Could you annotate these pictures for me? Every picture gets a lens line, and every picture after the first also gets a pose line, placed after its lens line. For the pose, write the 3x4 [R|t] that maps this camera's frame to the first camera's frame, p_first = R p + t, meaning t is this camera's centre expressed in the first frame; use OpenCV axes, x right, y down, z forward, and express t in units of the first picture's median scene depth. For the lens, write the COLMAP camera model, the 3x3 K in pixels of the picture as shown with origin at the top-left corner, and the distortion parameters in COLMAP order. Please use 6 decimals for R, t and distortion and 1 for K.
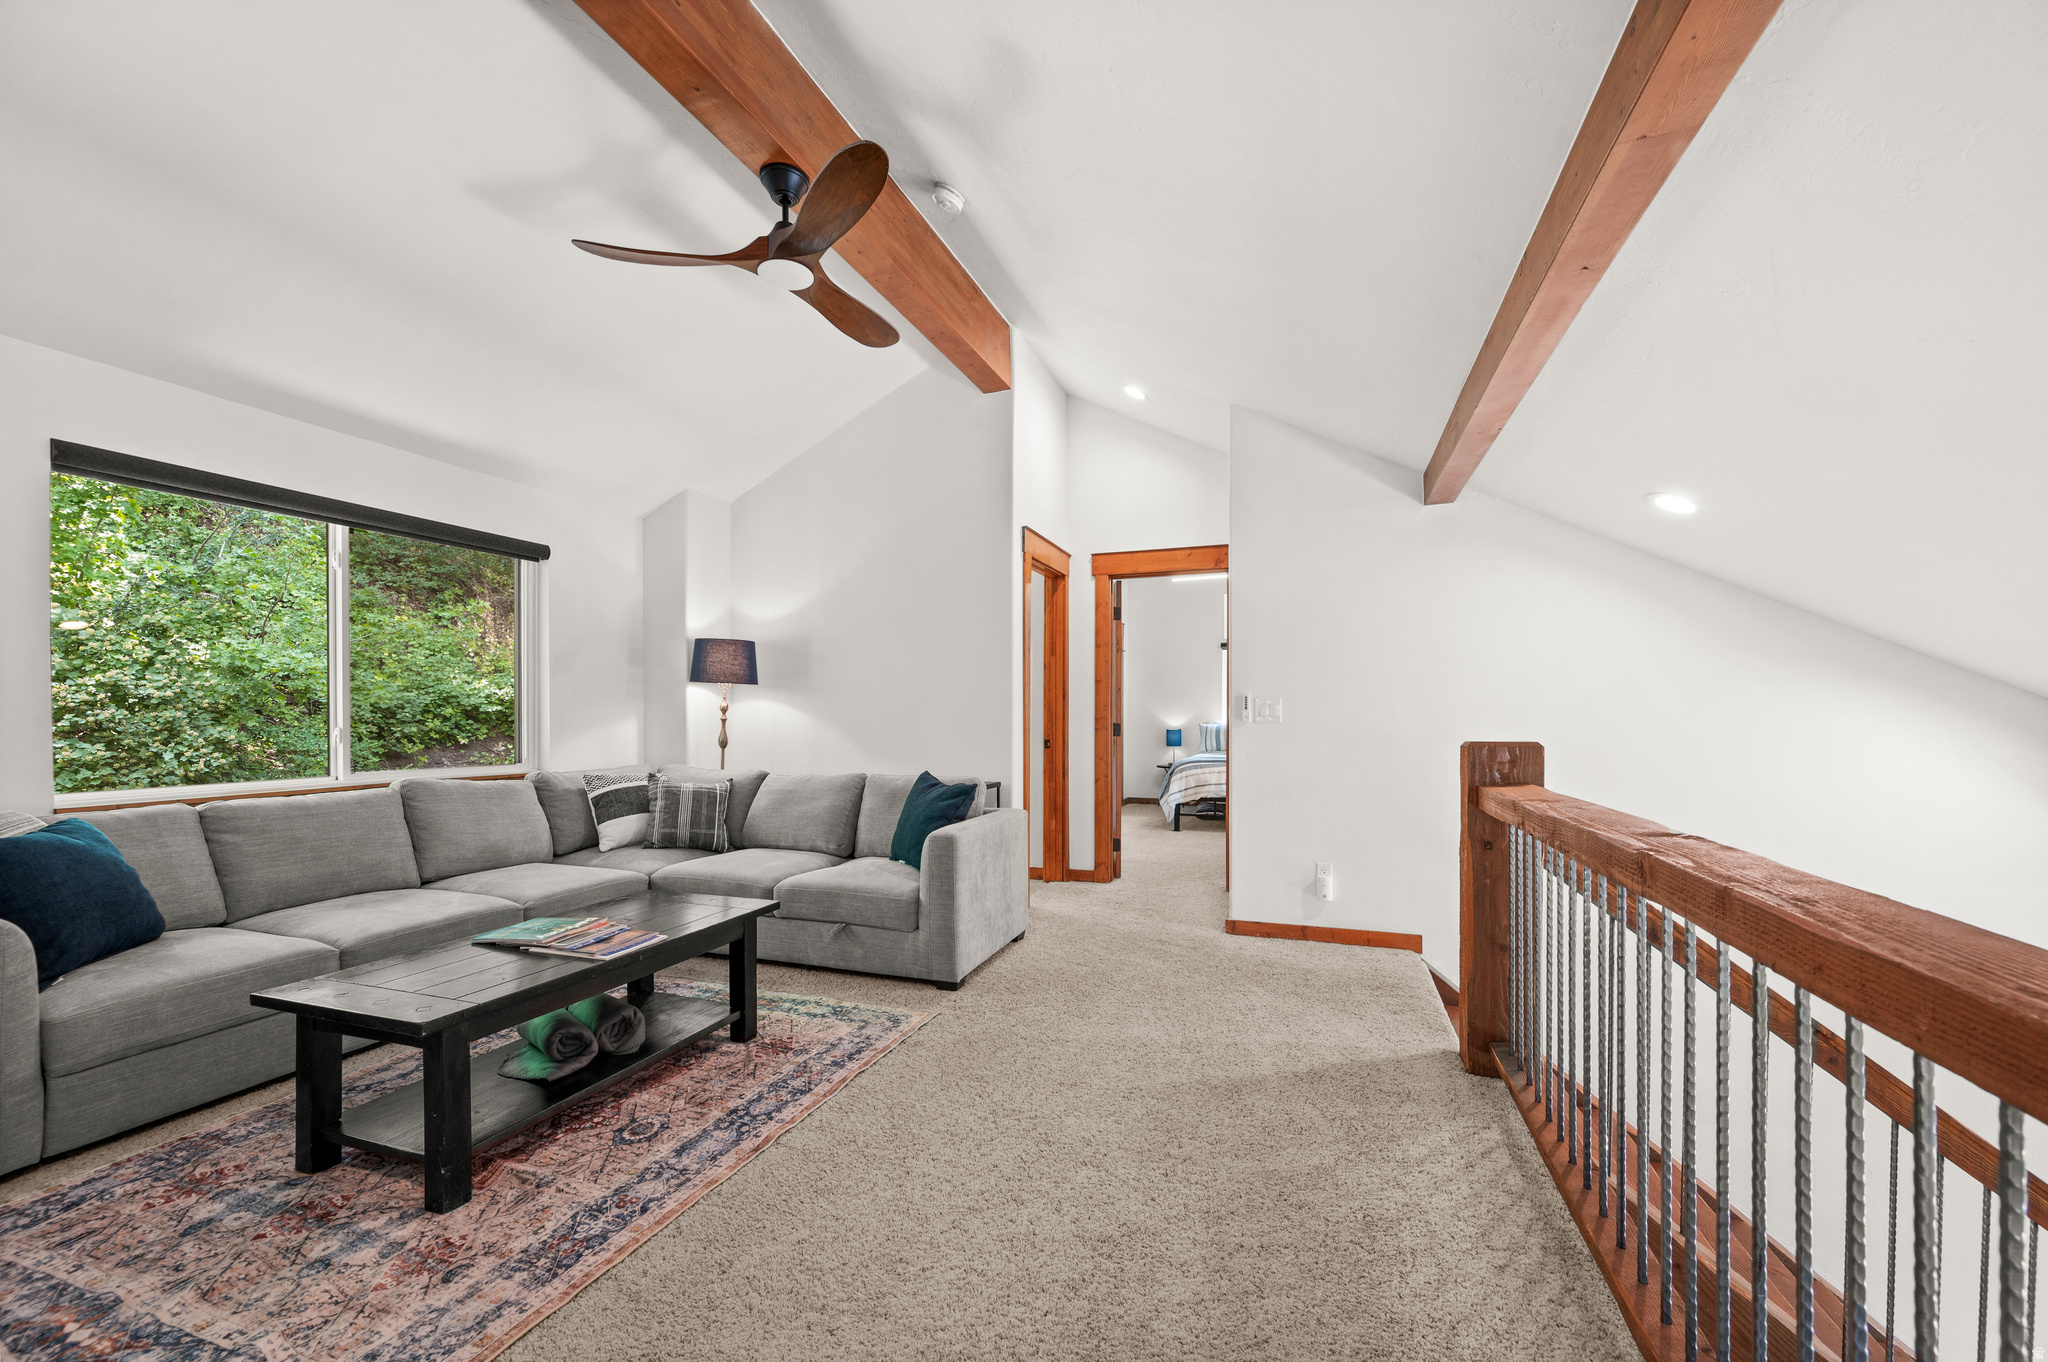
lens RADIAL K [[810.2, 0, 1019.0], [0, 810.2, 721.2], [0, 0, 1]] dist [0.000357, 0.000067]
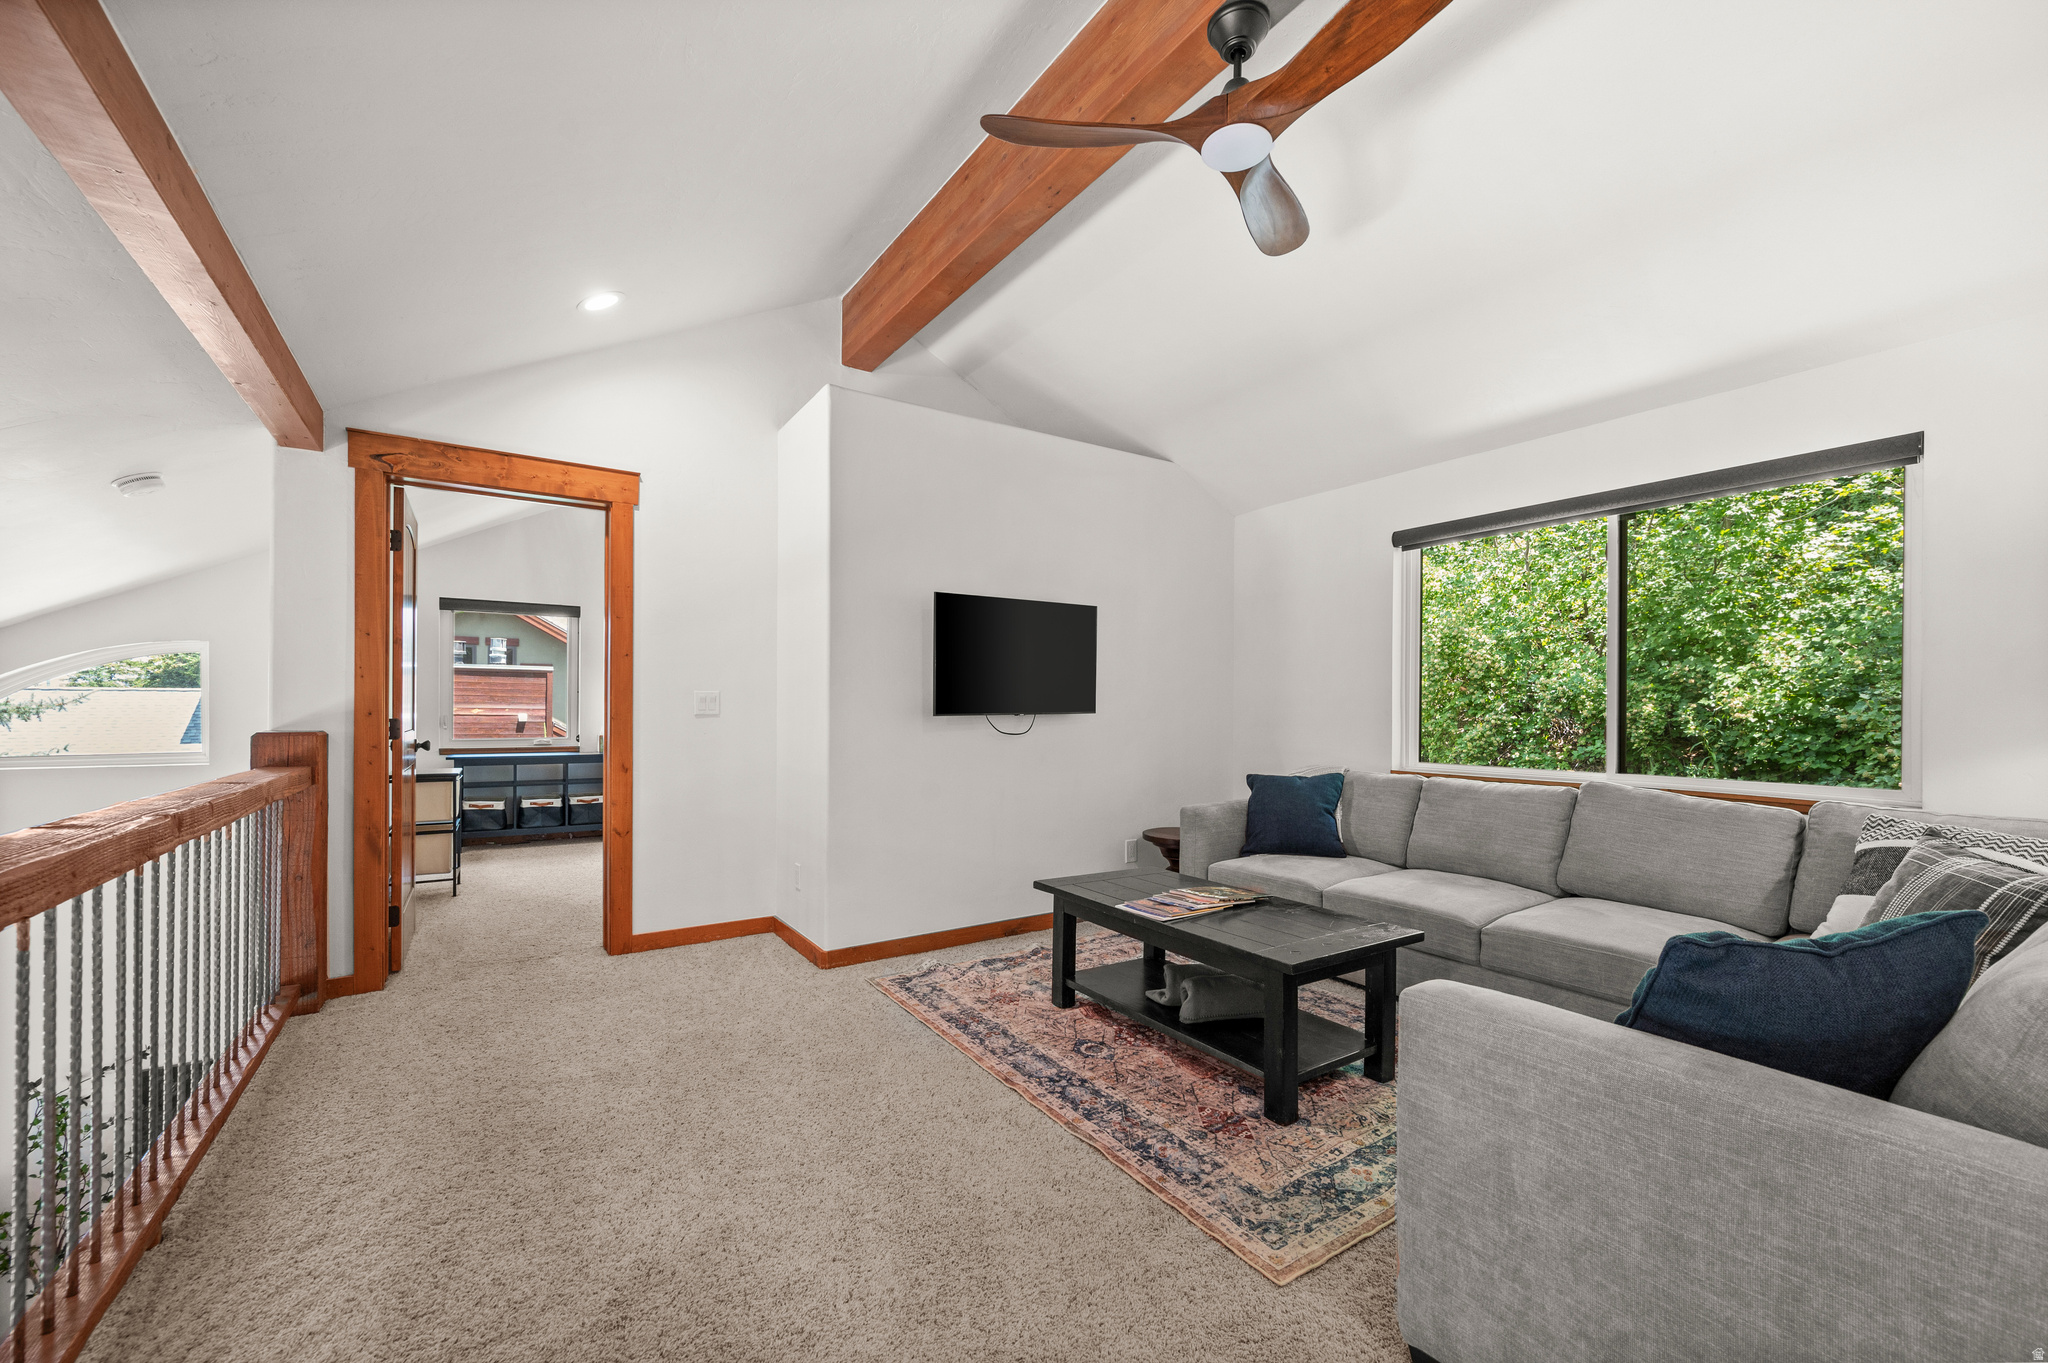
lens RADIAL K [[810.2, 0, 1030.5], [0, 810.2, 709.0], [0, 0, 1]] dist [0.000357, 0.000067]
pose [[-0.587082, -0.000403, -0.809527, 0.540939], [-0.009817, 0.999930, 0.006622, -0.015070], [0.809468, 0.011835, -0.587045, 1.525806]]
